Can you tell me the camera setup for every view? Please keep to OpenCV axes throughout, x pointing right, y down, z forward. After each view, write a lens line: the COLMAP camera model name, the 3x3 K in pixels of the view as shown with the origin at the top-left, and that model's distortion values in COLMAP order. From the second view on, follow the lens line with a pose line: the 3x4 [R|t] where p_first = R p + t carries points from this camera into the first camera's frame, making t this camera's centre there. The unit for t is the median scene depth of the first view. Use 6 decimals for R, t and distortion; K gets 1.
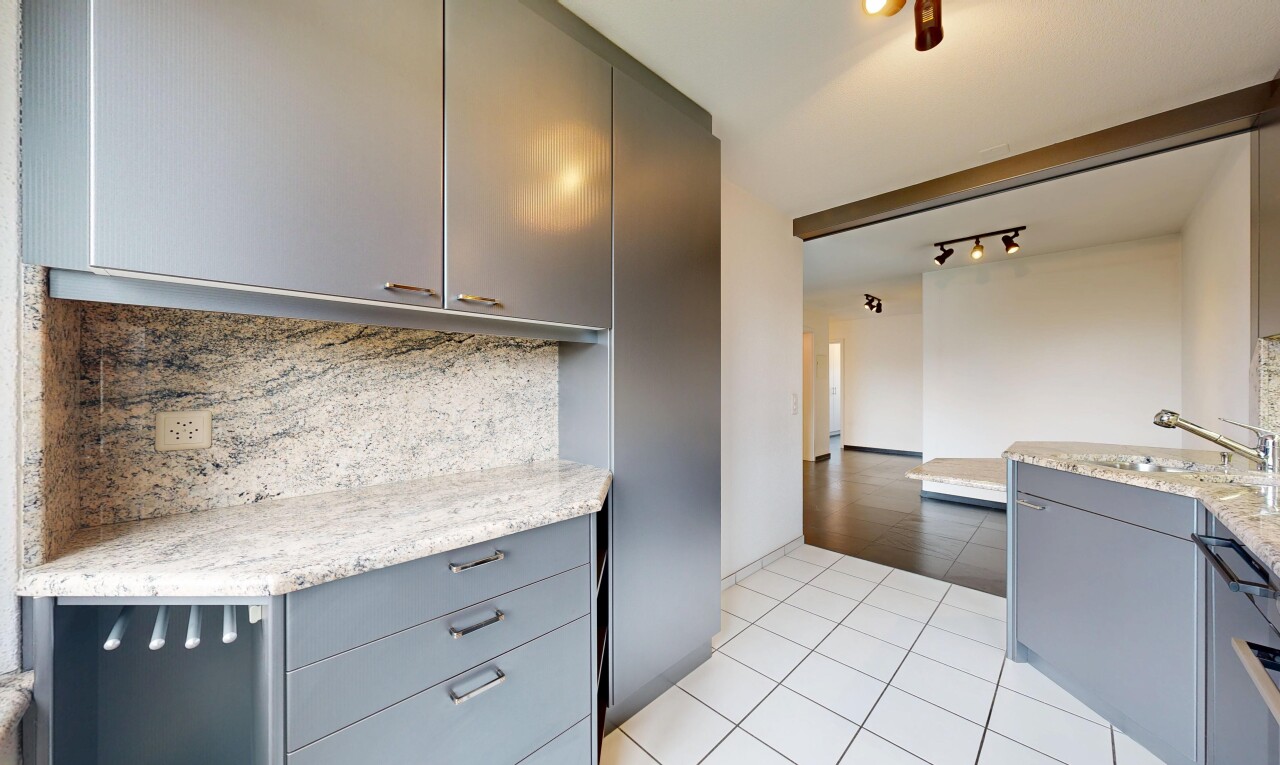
lens RADIAL K [[428.3, 0, 635.1], [0, 428.3, 385.6], [0, 0, 1]] dist [-0.000278, -0.000176]
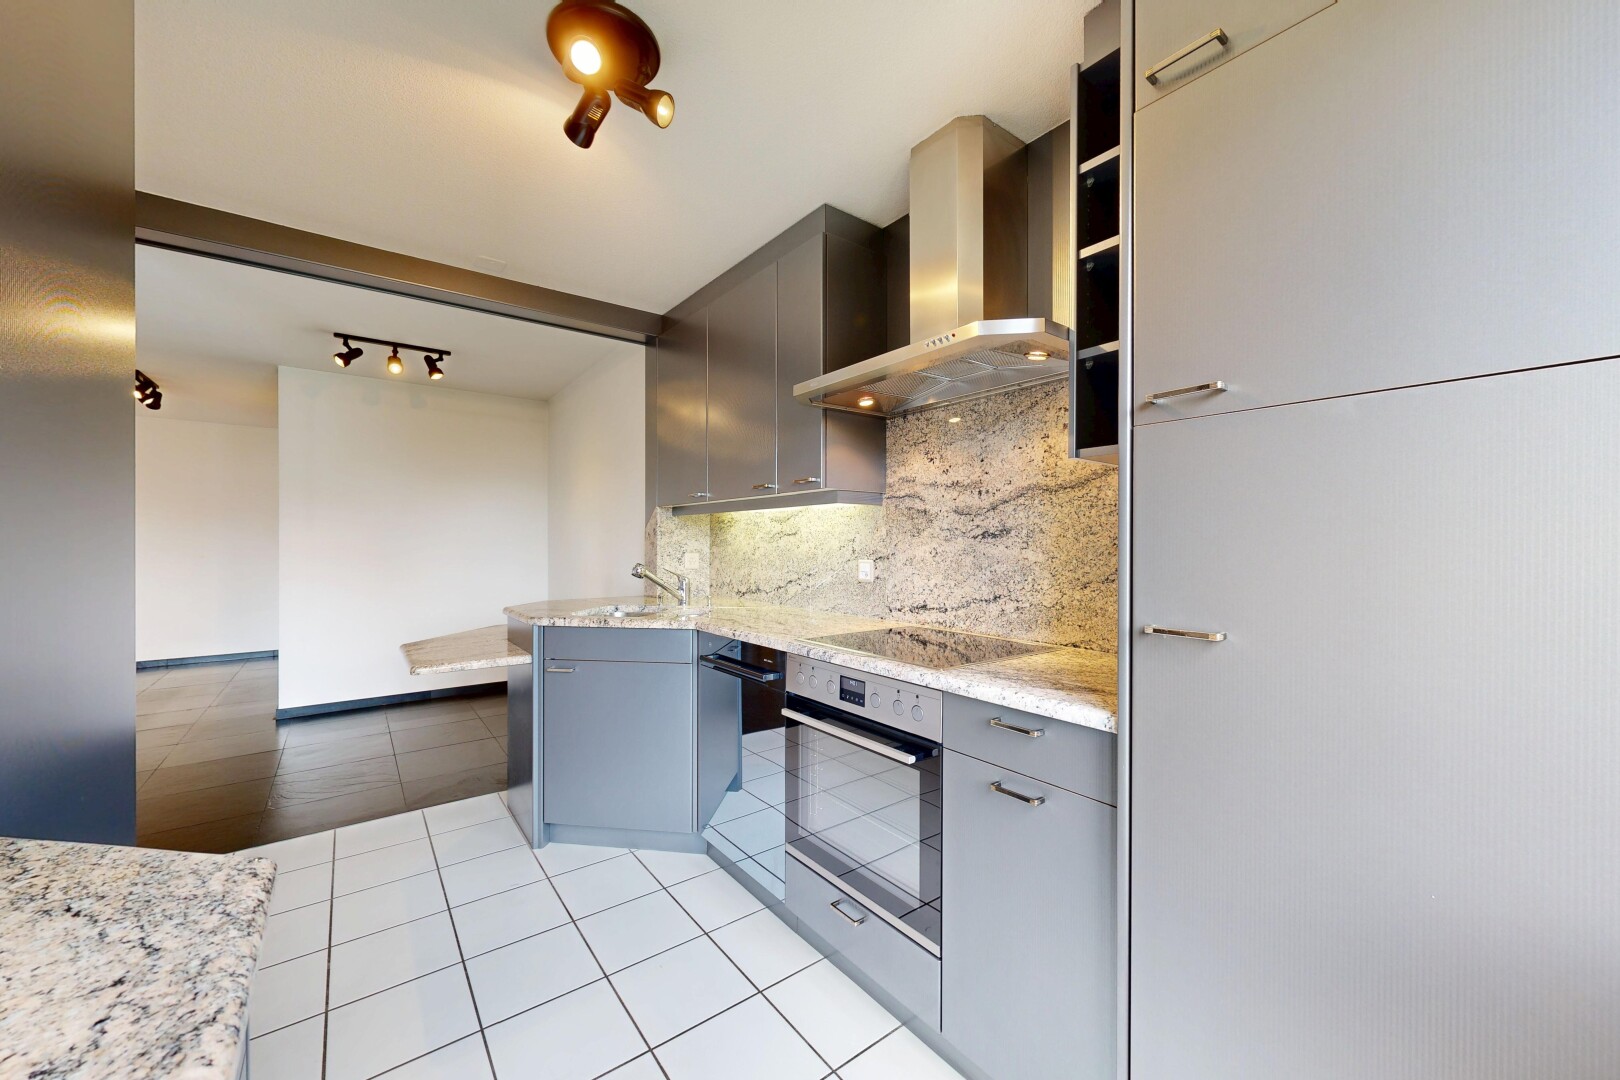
lens RADIAL K [[606.9, 0, 815.9], [0, 606.9, 542.7], [0, 0, 1]] dist [-0.011753, 0.000019]
pose [[0.110361, -0.000446, 0.993891, -0.175394], [0.001461, 0.999999, 0.000286, 0.000236], [-0.993890, 0.001421, 0.110361, 0.157223]]
